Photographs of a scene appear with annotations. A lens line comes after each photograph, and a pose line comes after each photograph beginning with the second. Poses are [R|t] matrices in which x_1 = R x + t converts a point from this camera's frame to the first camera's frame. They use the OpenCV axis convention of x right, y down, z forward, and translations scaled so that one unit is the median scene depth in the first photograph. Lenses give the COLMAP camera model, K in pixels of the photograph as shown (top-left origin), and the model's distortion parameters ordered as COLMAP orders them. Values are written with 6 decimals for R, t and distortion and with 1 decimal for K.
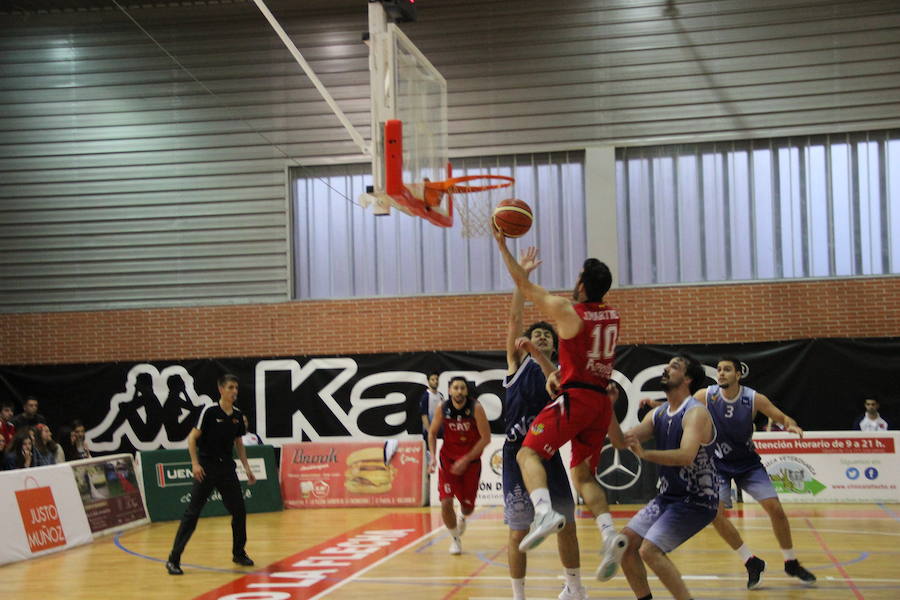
lens RADIAL K [[1403.0, 0, 448.8], [0, 1403.0, 324.0], [0, 0, 1]] dist [0.205325, 0.000000]
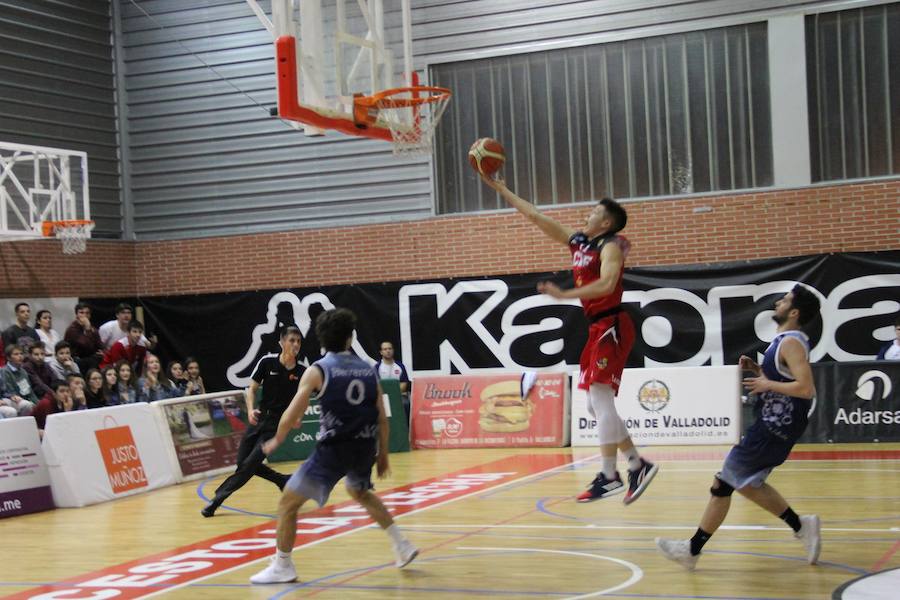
lens RADIAL K [[1685.9, 0, 434.6], [0, 1685.9, 309.9], [0, 0, 1]] dist [0.261697, 0.000000]
pose [[0.968290, -0.024625, -0.248611, 0.153345], [0.036806, 0.998332, 0.044470, -0.005339], [0.247101, -0.052210, 0.967582, -0.036829]]
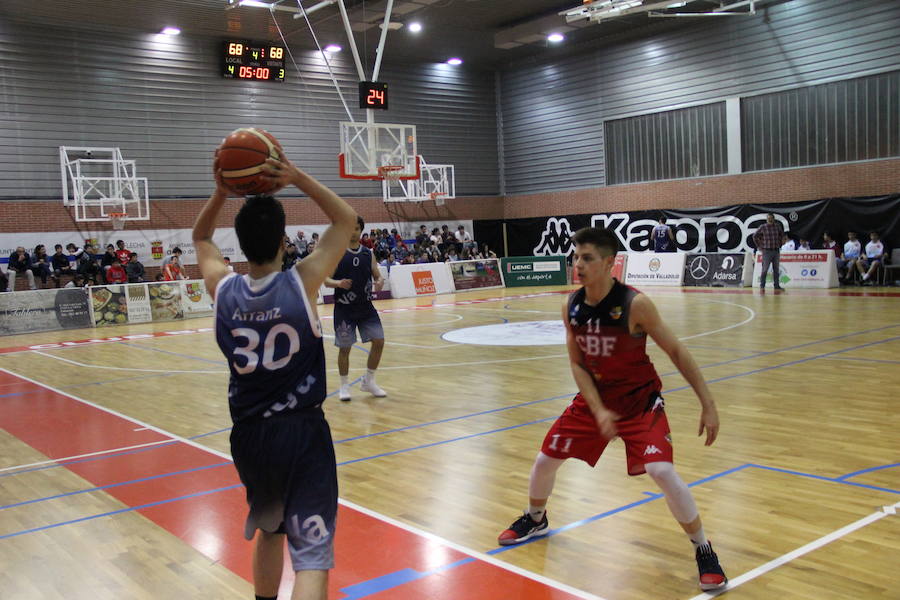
lens RADIAL K [[872.7, 0, 444.0], [0, 872.7, 305.4], [0, 0, 1]] dist [-0.039336, 0.000000]
pose [[0.751164, 0.044712, -0.658600, 0.583696], [0.054703, 0.990056, 0.129606, -0.022761], [0.657845, -0.133382, 0.741248, -0.141417]]
